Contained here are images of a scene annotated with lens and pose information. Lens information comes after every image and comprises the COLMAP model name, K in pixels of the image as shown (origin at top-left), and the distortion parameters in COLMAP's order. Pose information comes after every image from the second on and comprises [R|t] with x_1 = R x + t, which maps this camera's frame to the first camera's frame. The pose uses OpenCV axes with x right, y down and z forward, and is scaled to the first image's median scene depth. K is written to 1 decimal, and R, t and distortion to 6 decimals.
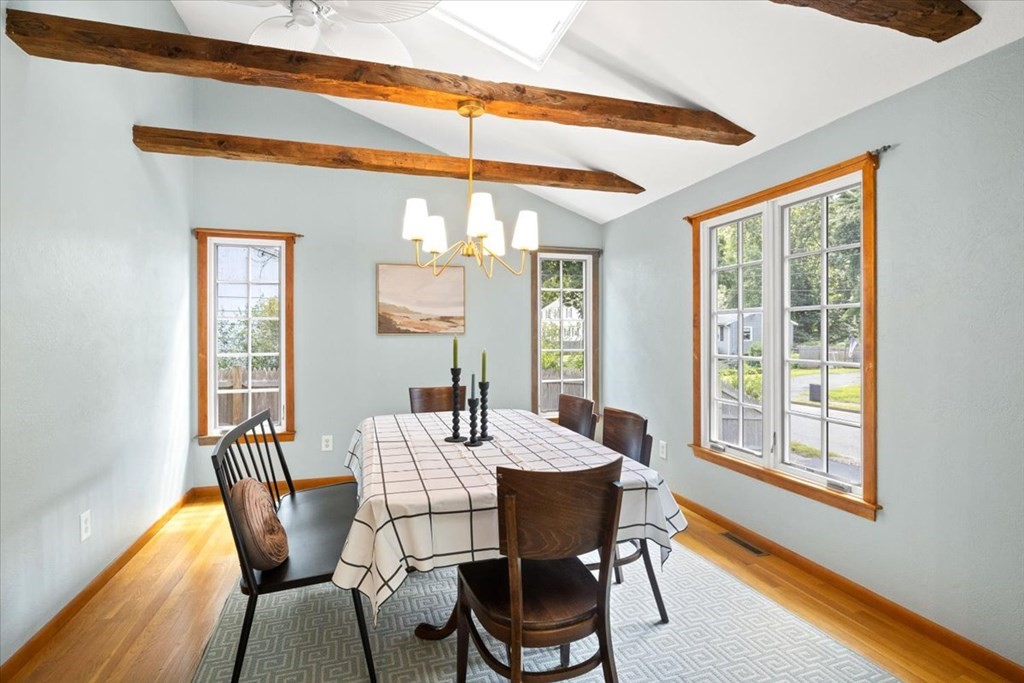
lens RADIAL K [[497.7, 0, 512.7], [0, 497.7, 331.3], [0, 0, 1]] dist [-0.008041, -0.000716]
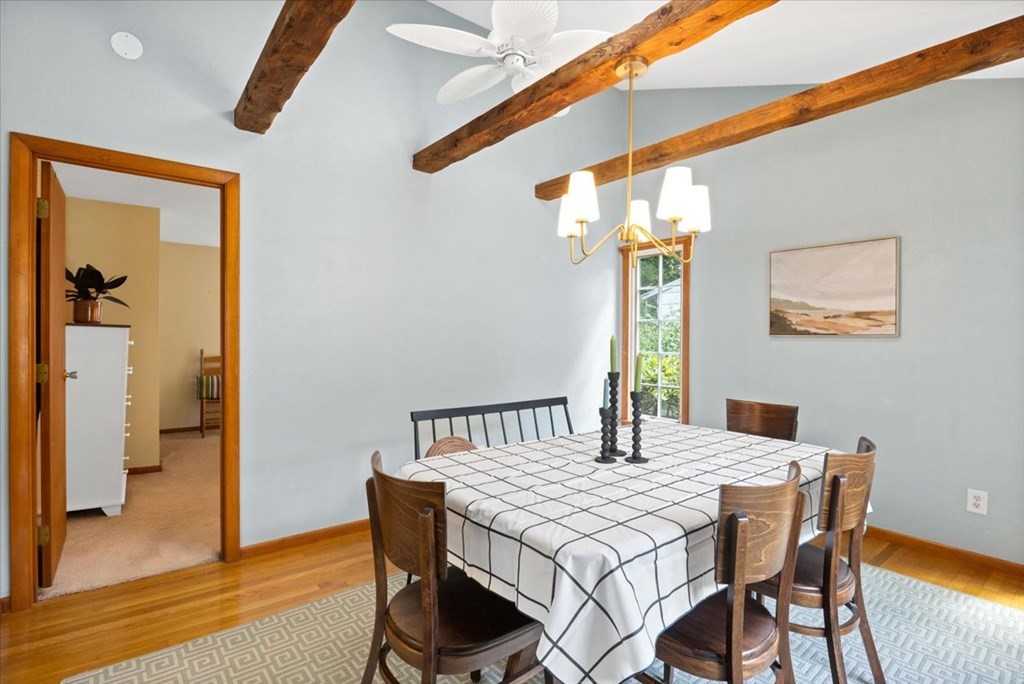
lens RADIAL K [[497.7, 0, 512.7], [0, 497.7, 331.8], [0, 0, 1]] dist [-0.008041, -0.000716]
pose [[0.361443, -0.000493, -0.932394, 0.441081], [-0.009046, 0.999951, -0.004035, 0.008203], [0.932350, 0.009893, 0.361421, 0.350303]]
